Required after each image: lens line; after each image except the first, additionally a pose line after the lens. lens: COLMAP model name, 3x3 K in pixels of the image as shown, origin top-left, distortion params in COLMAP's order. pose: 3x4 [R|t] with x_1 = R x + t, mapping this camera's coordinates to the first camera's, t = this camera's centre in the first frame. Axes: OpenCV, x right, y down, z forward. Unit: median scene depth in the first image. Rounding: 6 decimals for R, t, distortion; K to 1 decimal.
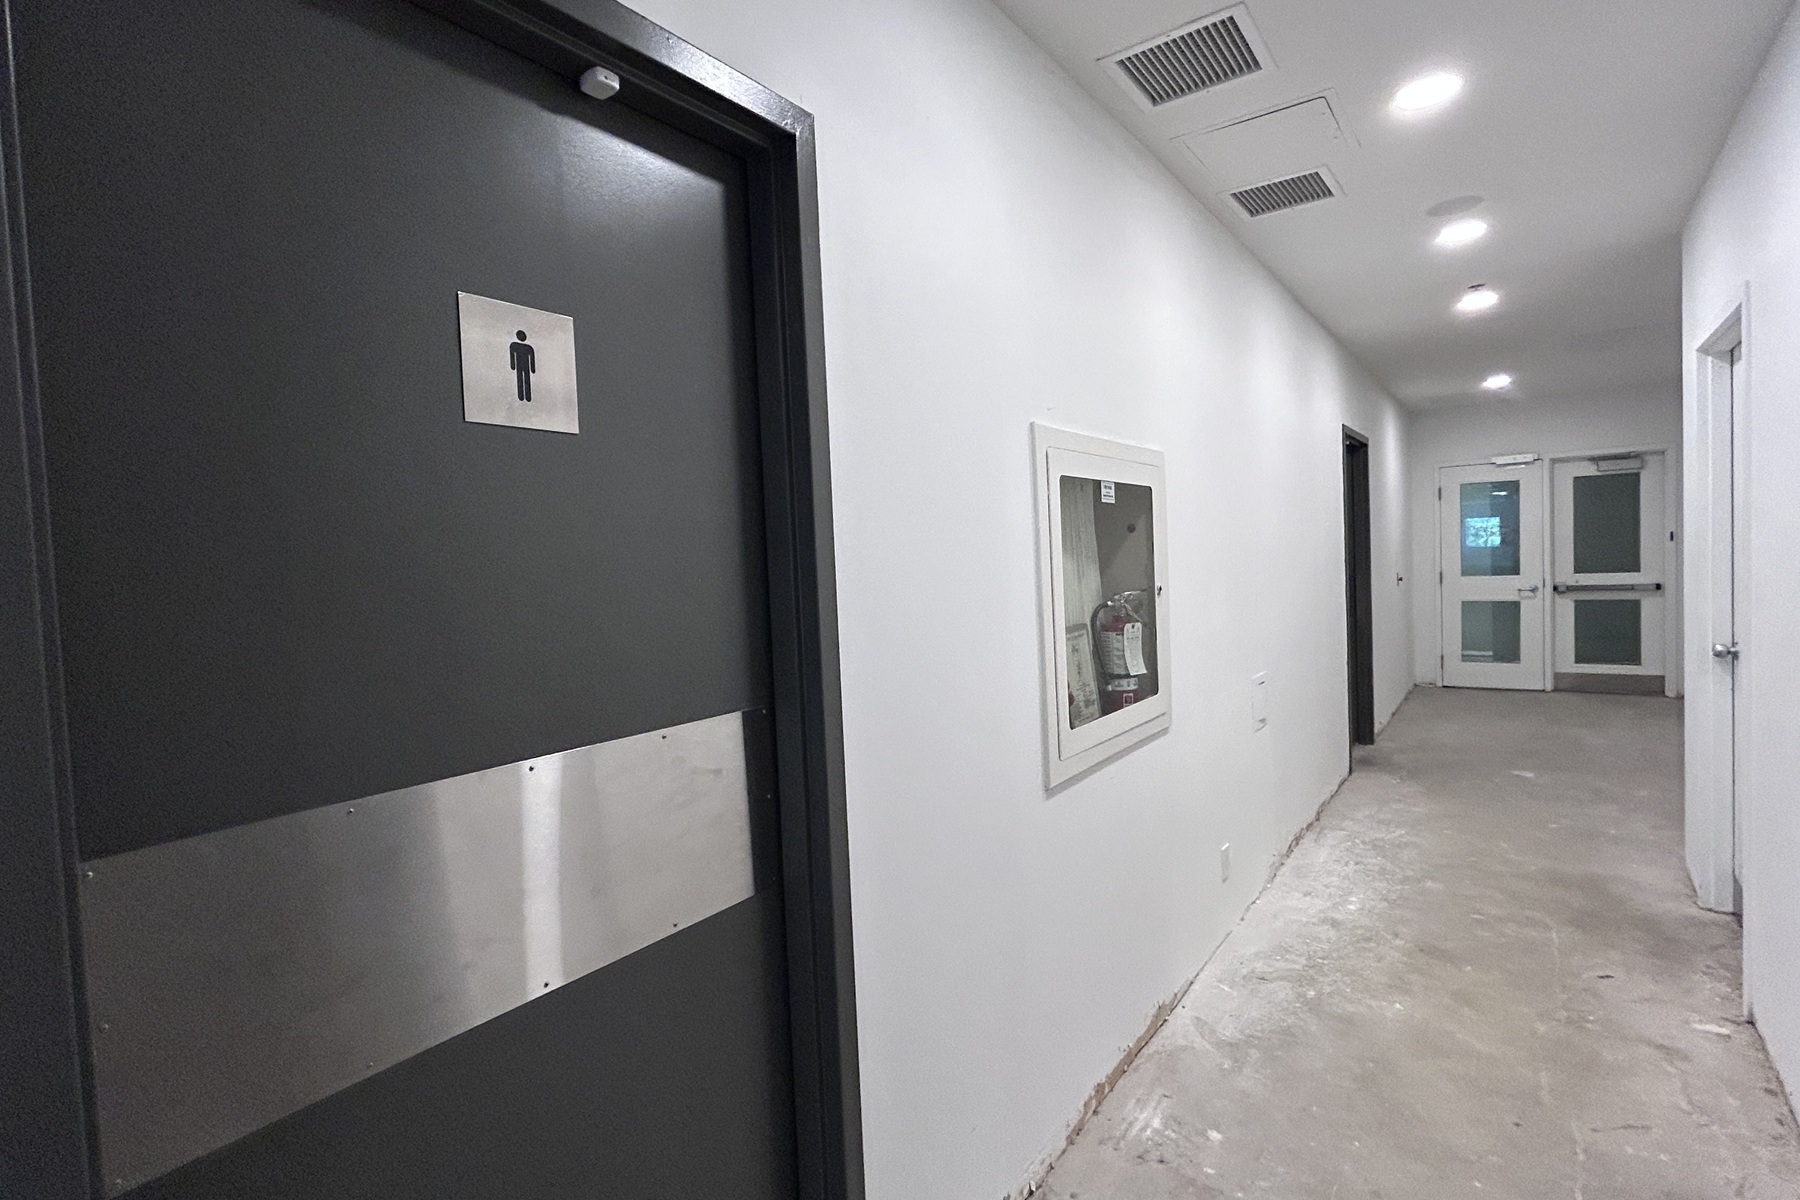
lens RADIAL K [[862.9, 0, 899.9], [0, 862.9, 602.4], [0, 0, 1]] dist [0.002112, 0.001593]
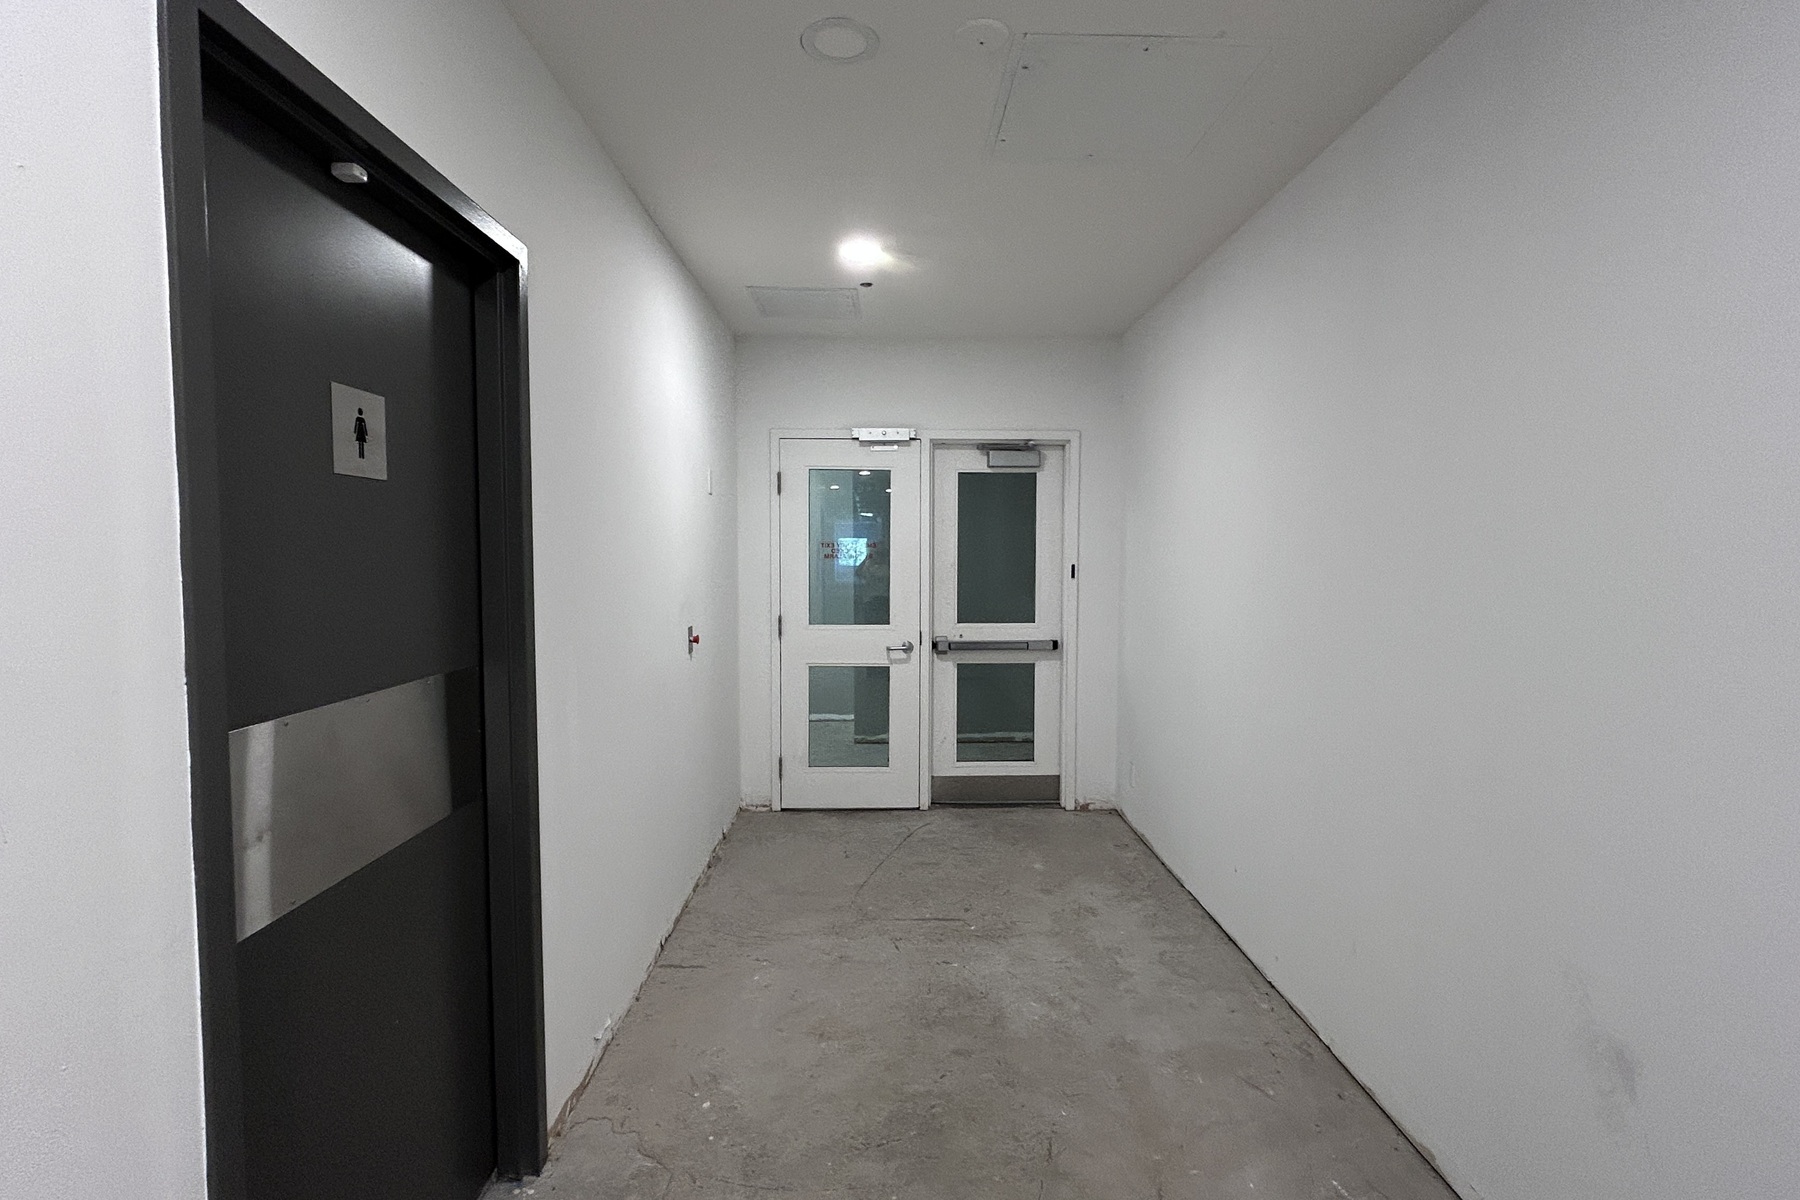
lens RADIAL K [[862.9, 0, 901.7], [0, 862.9, 598.3], [0, 0, 1]] dist [0.002112, 0.001593]
pose [[0.798352, 0.007644, 0.602142, 0.357440], [-0.008950, 0.999960, -0.000828, -0.050291], [-0.602124, -0.004728, 0.798388, 0.509288]]
